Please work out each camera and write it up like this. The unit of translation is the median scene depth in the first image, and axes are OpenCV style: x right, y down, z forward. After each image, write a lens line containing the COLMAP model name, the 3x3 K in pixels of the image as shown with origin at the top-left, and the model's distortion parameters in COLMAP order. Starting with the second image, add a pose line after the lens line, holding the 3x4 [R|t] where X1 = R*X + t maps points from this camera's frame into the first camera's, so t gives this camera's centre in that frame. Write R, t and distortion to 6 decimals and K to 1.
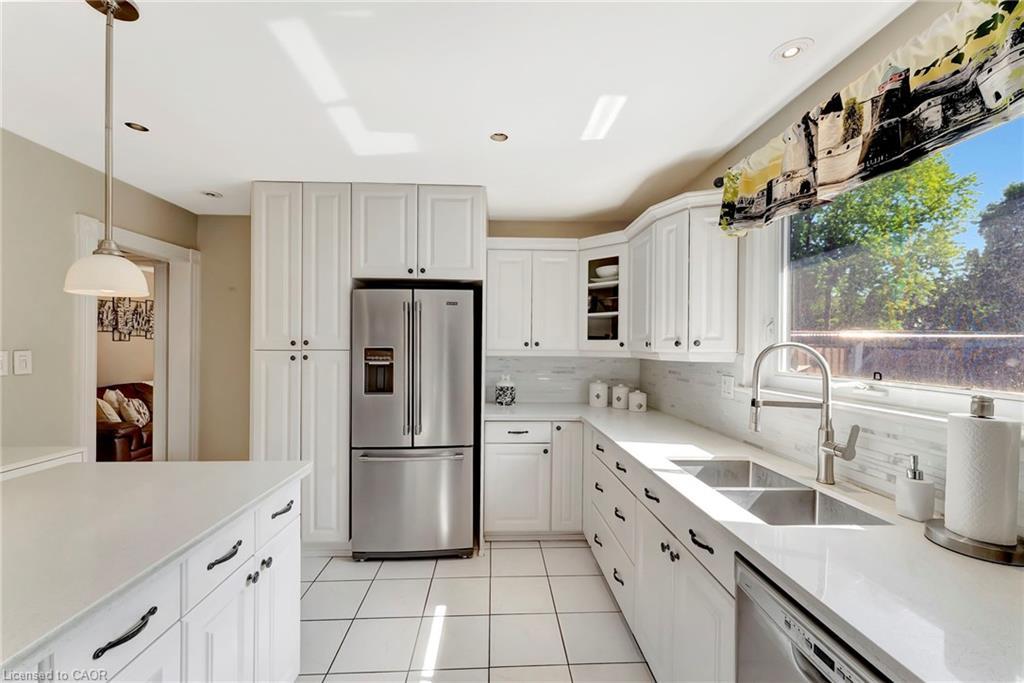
lens RADIAL K [[413.8, 0, 515.2], [0, 413.8, 342.0], [0, 0, 1]] dist [0.001388, 0.000098]
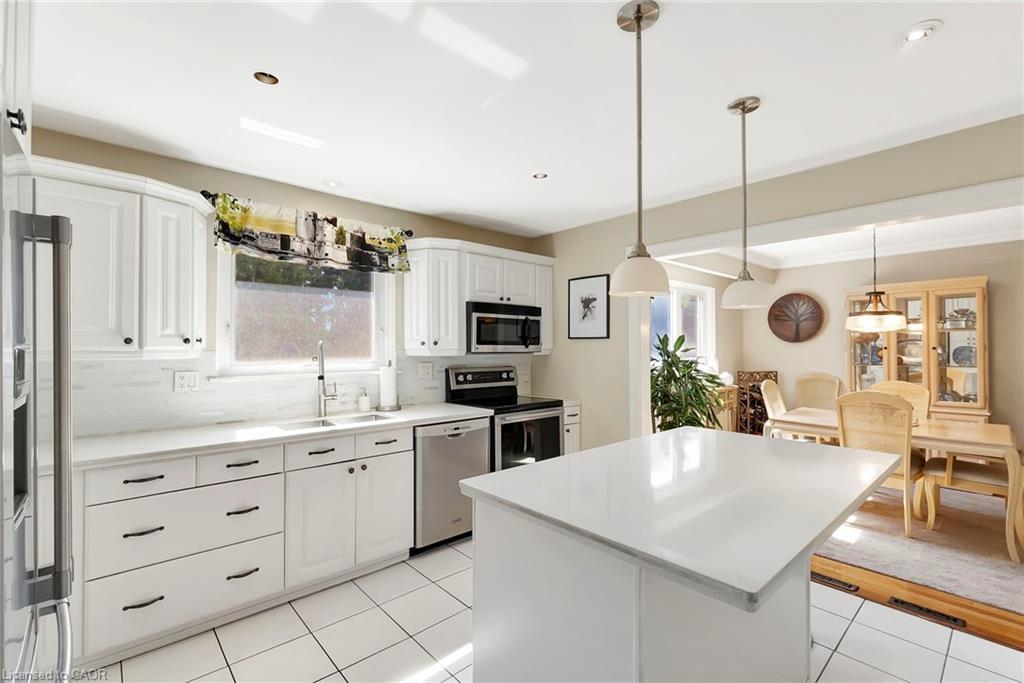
lens RADIAL K [[463.9, 0, 512.7], [0, 463.9, 345.5], [0, 0, 1]] dist [0.013066, -0.000246]
pose [[-0.632413, 0.002403, 0.774628, -1.509506], [-0.005547, 0.999955, -0.007631, 0.030028], [-0.774612, -0.009123, -0.632371, 1.760953]]
